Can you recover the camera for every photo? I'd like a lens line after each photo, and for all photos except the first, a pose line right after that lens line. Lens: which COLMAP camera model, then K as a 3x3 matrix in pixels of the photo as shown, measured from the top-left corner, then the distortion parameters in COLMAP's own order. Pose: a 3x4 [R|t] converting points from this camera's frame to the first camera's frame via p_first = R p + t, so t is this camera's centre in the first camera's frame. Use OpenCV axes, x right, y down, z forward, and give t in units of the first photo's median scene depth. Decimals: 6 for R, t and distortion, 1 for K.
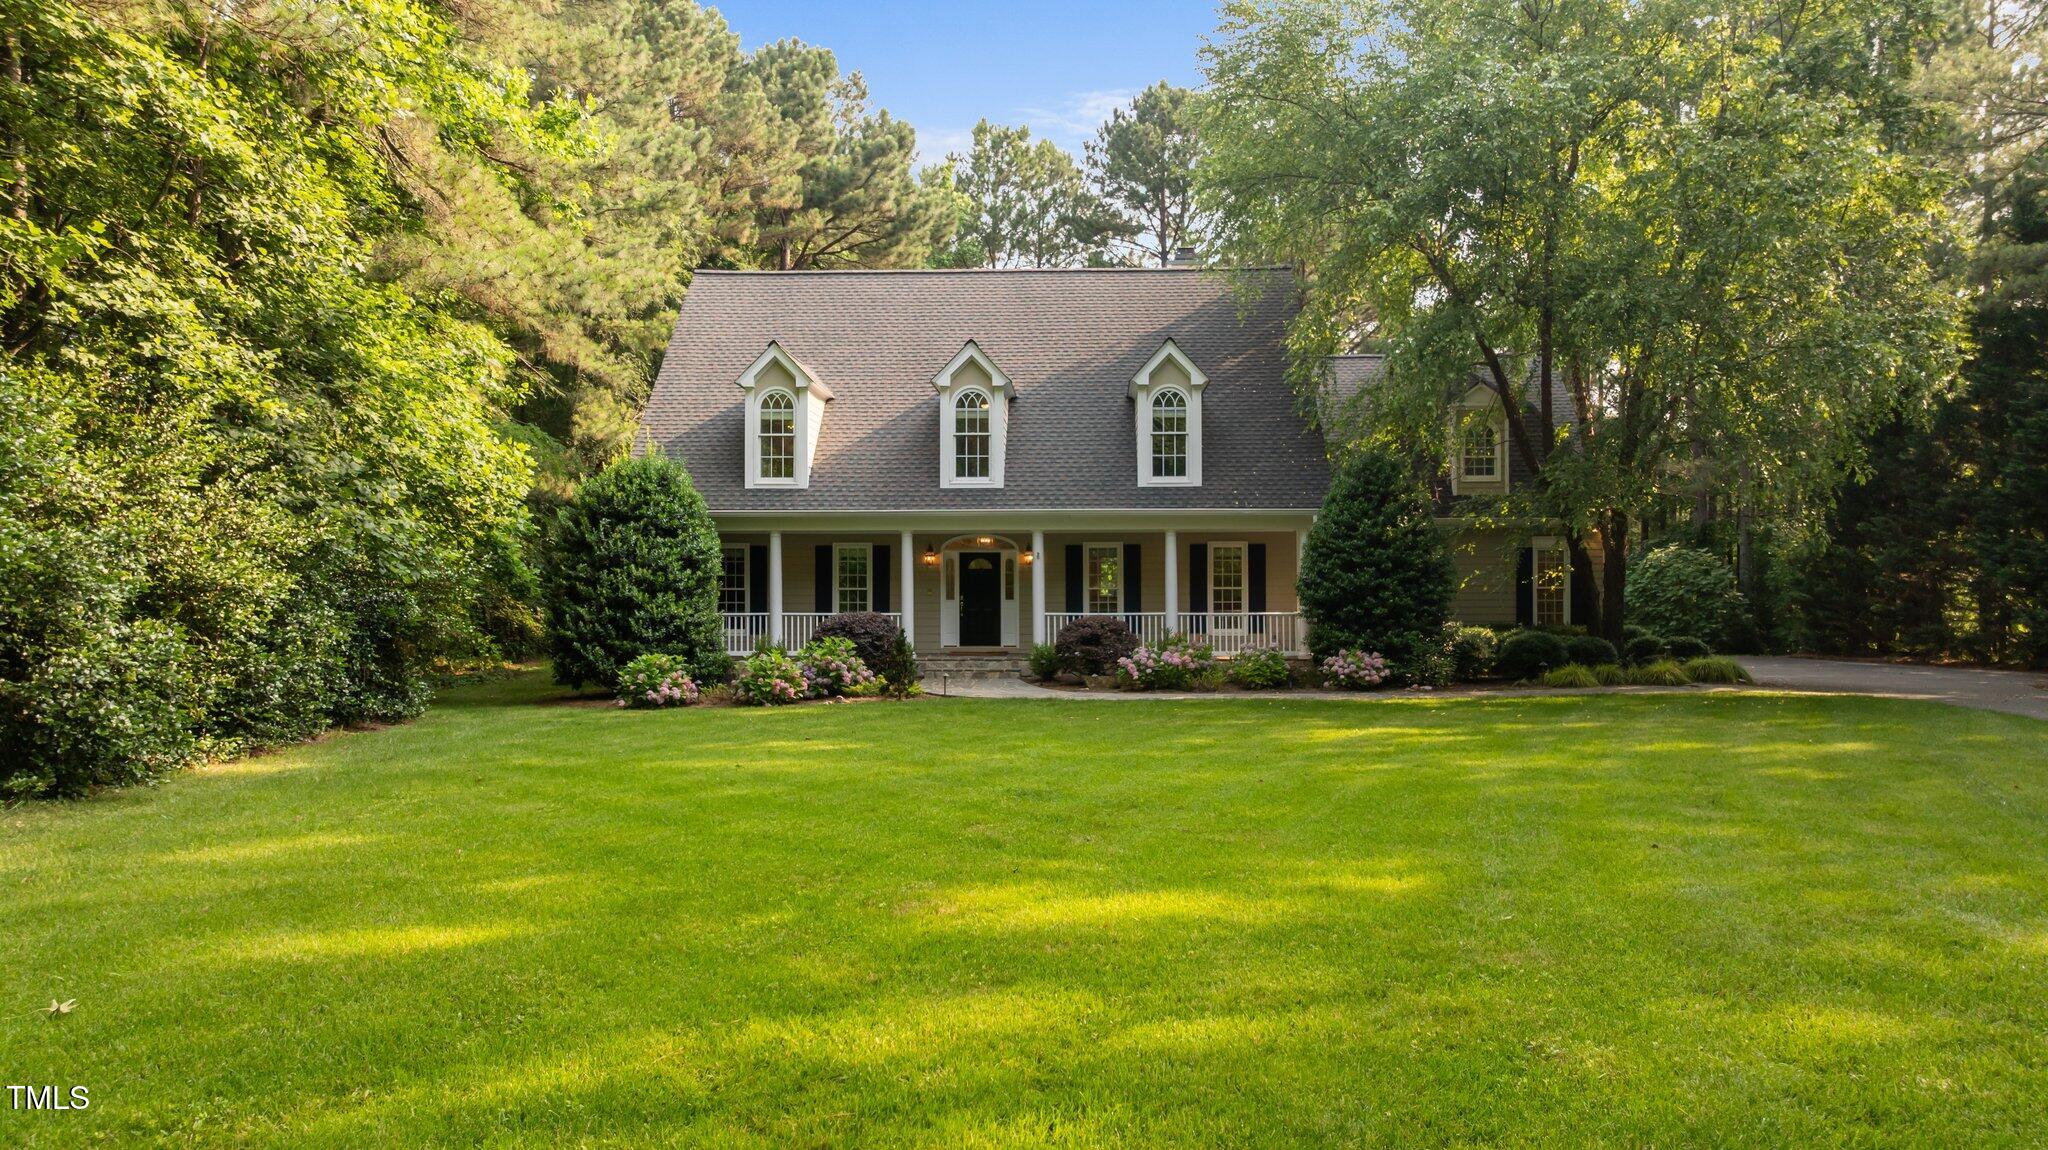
lens RADIAL K [[1437.6, 0, 1018.2], [0, 1437.6, 562.6], [0, 0, 1]] dist [-0.000784, -0.000019]
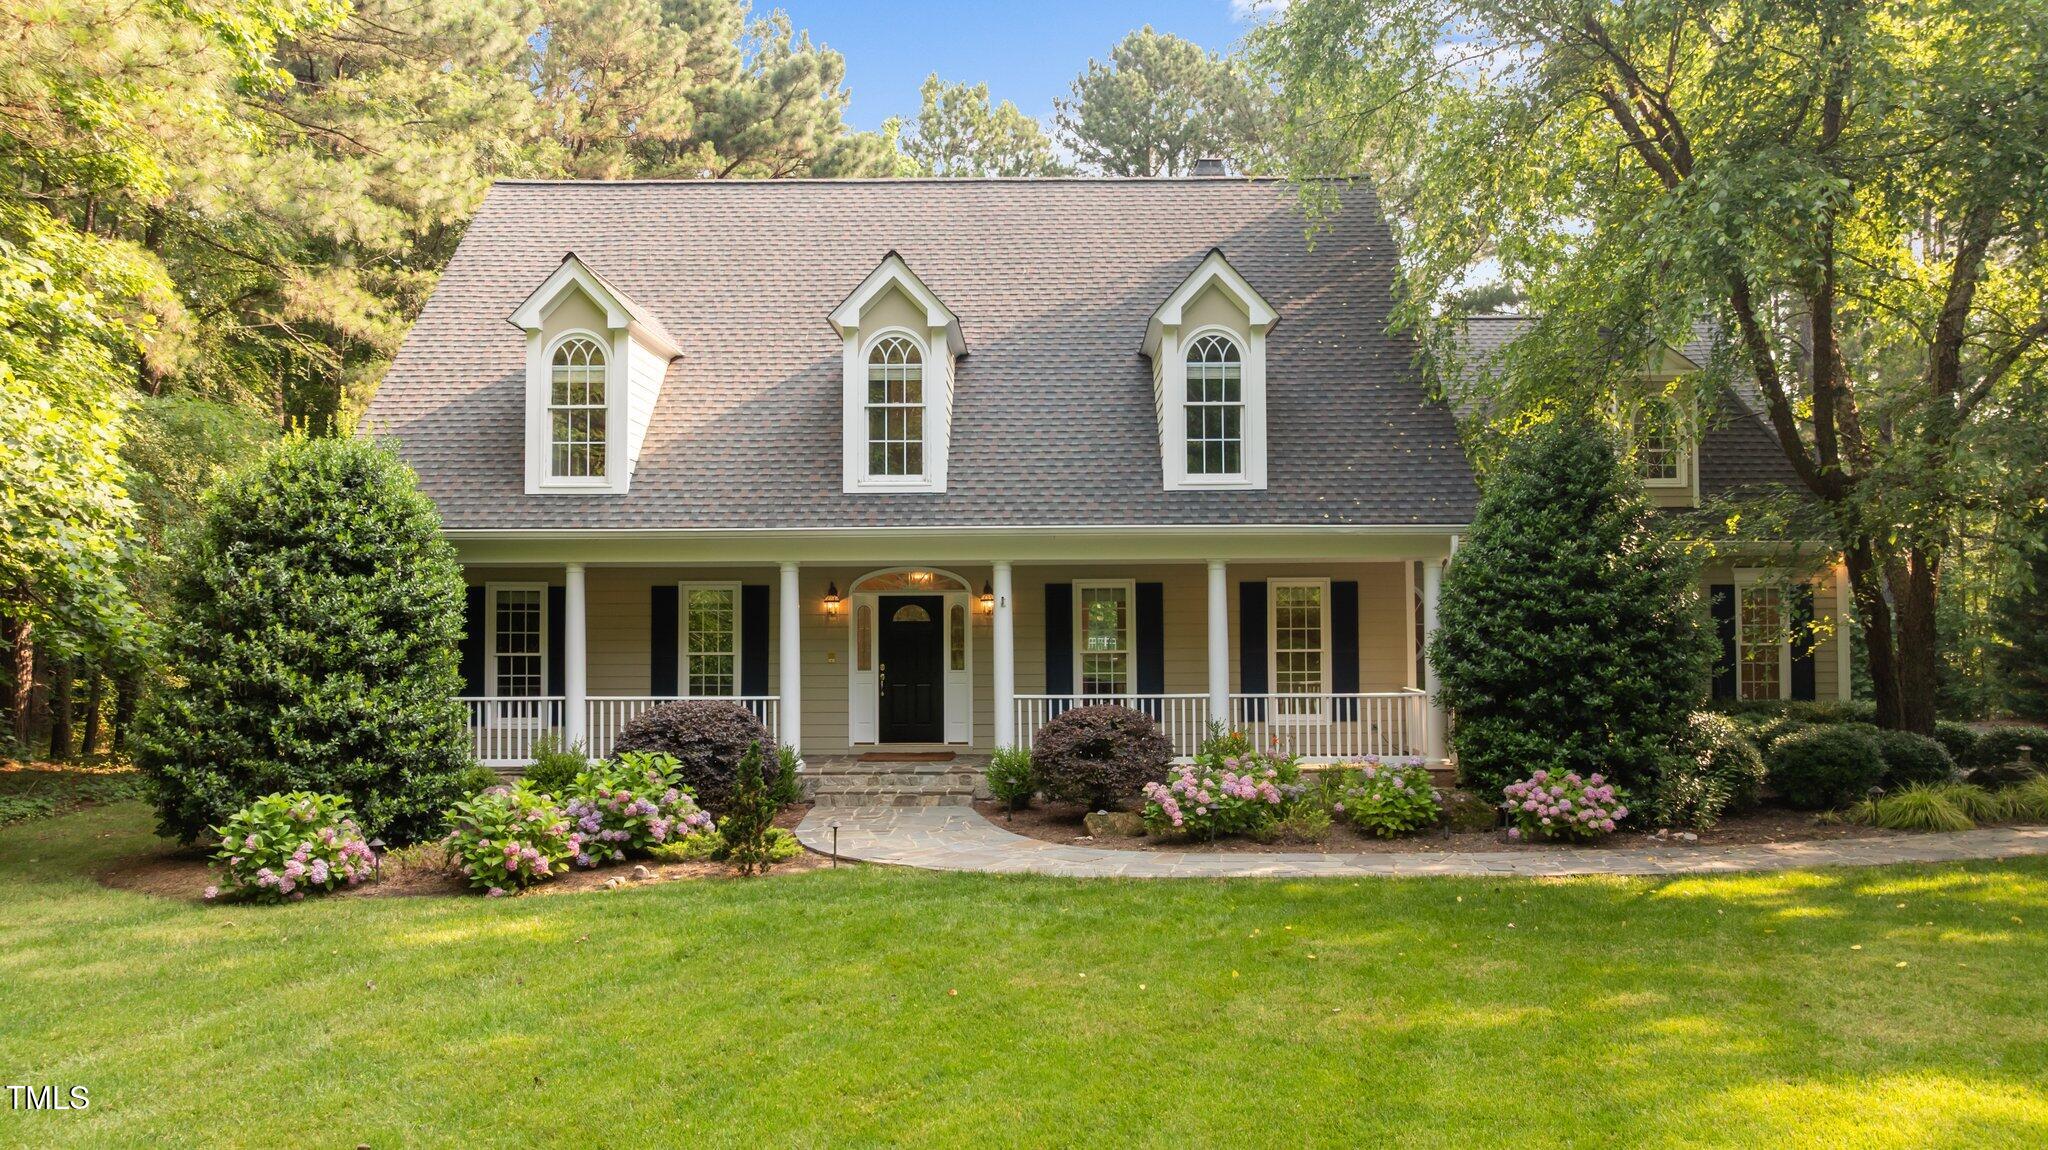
lens RADIAL K [[1443.5, 0, 1029.3], [0, 1443.5, 568.0], [0, 0, 1]] dist [-0.025986, -0.002897]
pose [[0.999371, -0.002281, 0.035381, 0.003527], [0.002918, 0.999835, -0.017957, -0.008363], [-0.035334, 0.018049, 0.999213, 0.381867]]
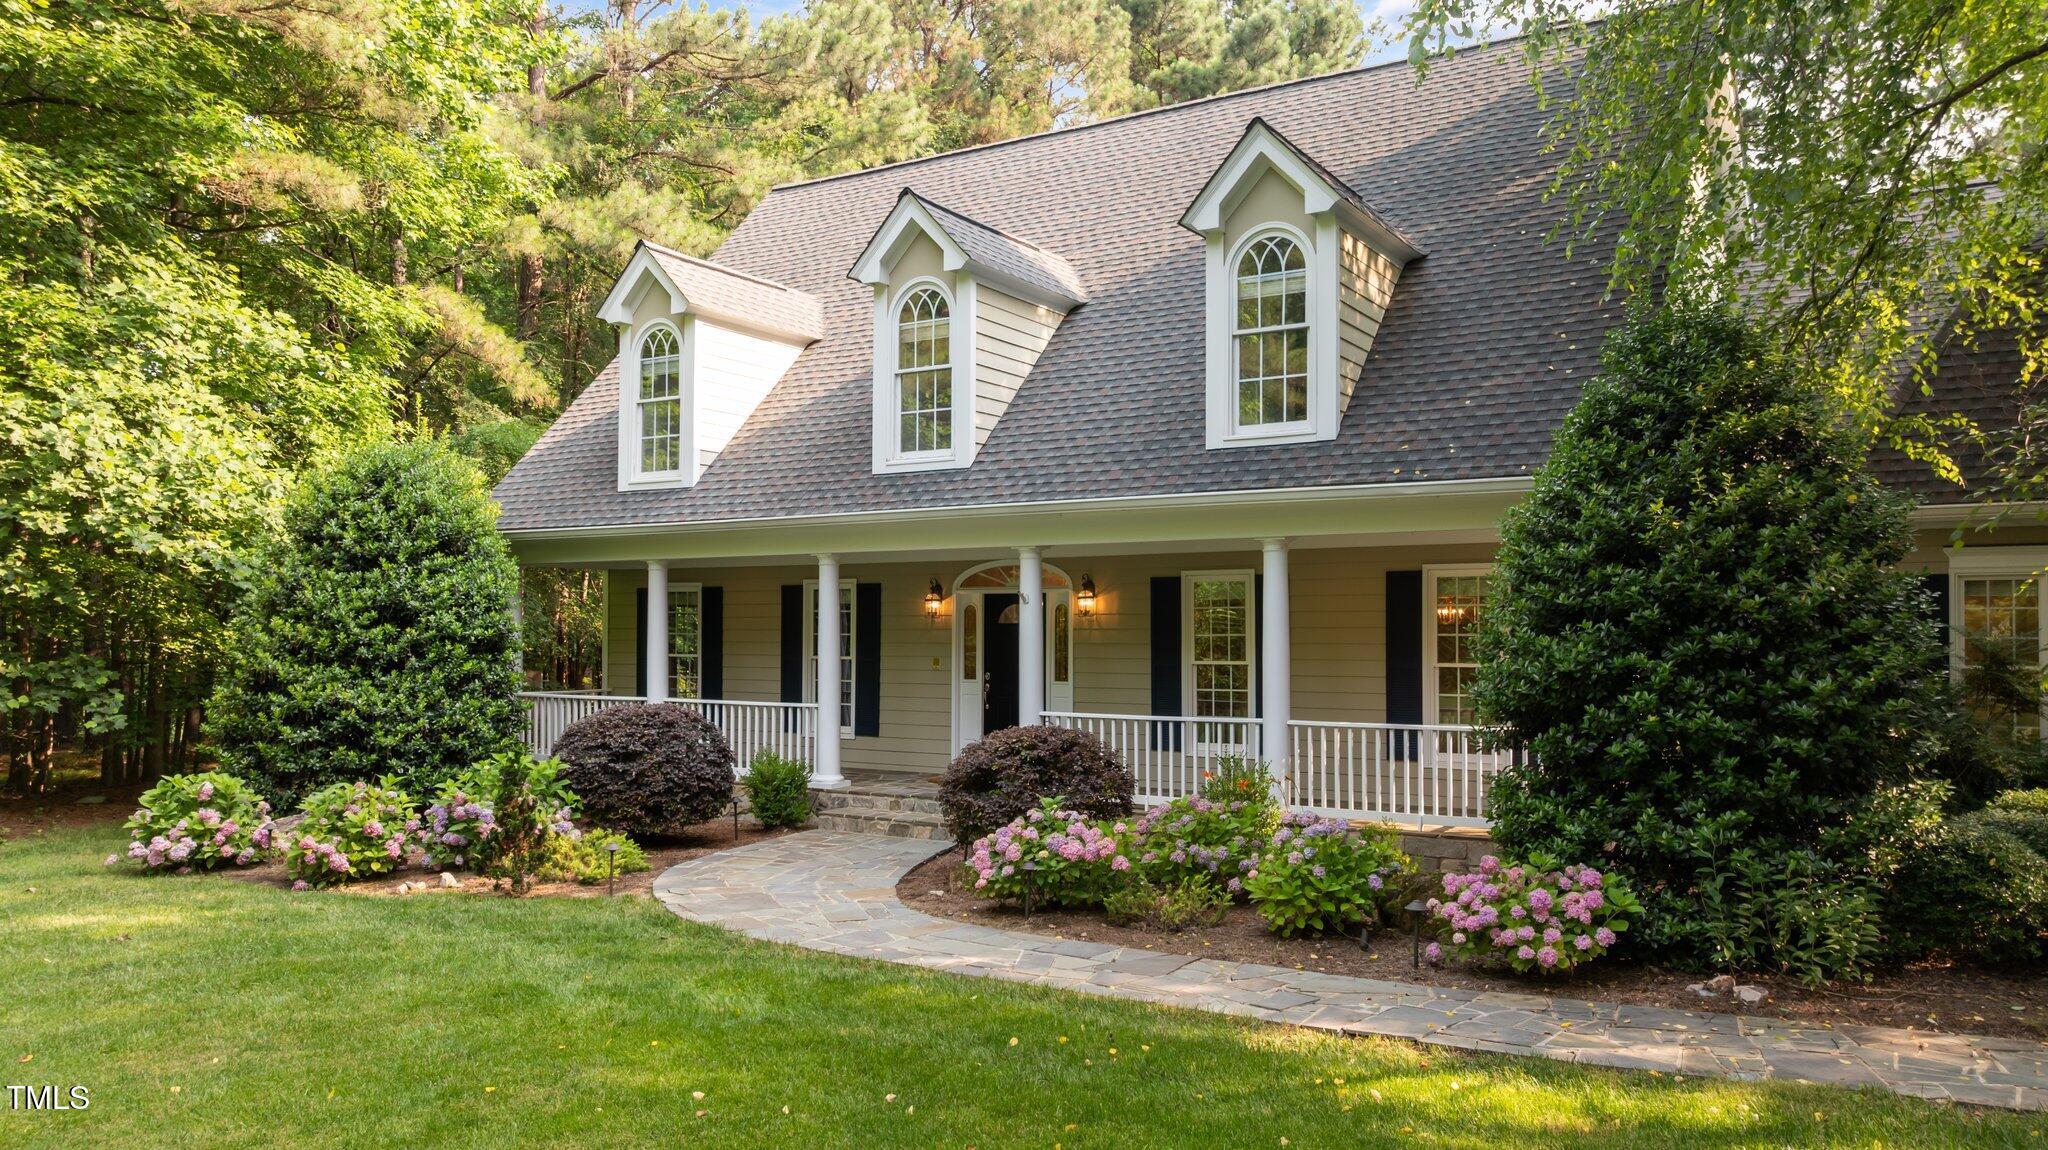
lens RADIAL K [[1459.2, 0, 1033.9], [0, 1459.2, 594.5], [0, 0, 1]] dist [-0.011476, -0.006962]
pose [[0.872740, -0.009895, -0.488084, 0.264793], [0.002065, 0.999860, -0.016578, 0.002550], [0.488180, 0.013460, 0.872639, 0.554507]]
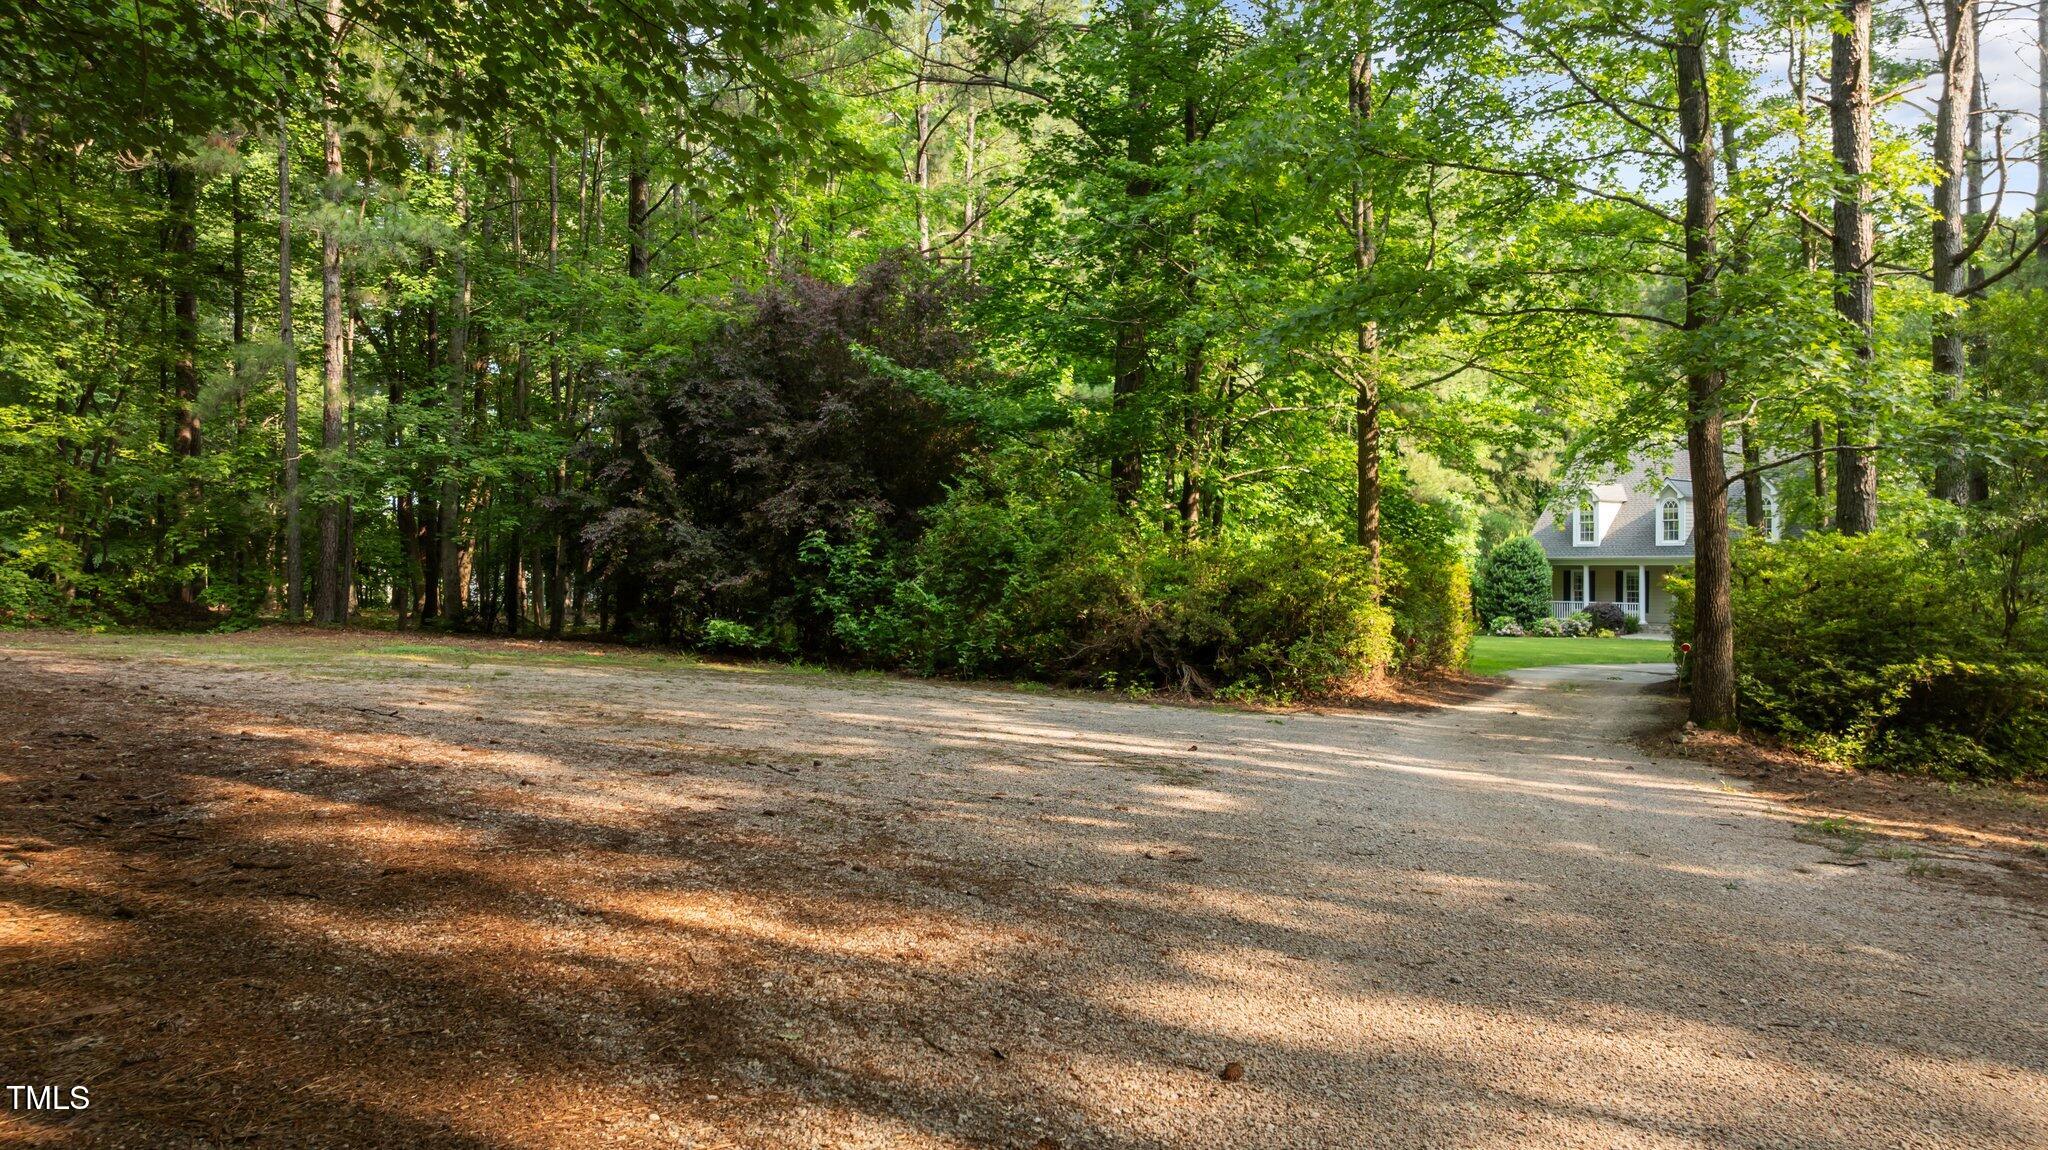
lens RADIAL K [[1497.8, 0, 1027.2], [0, 1497.8, 565.6], [0, 0, 1]] dist [-0.007172, -0.001017]
pose [[0.659361, 0.000545, -0.751827, 1.013298], [0.006767, 0.999955, 0.006659, -0.043239], [0.751796, -0.009479, 0.659327, -1.193150]]
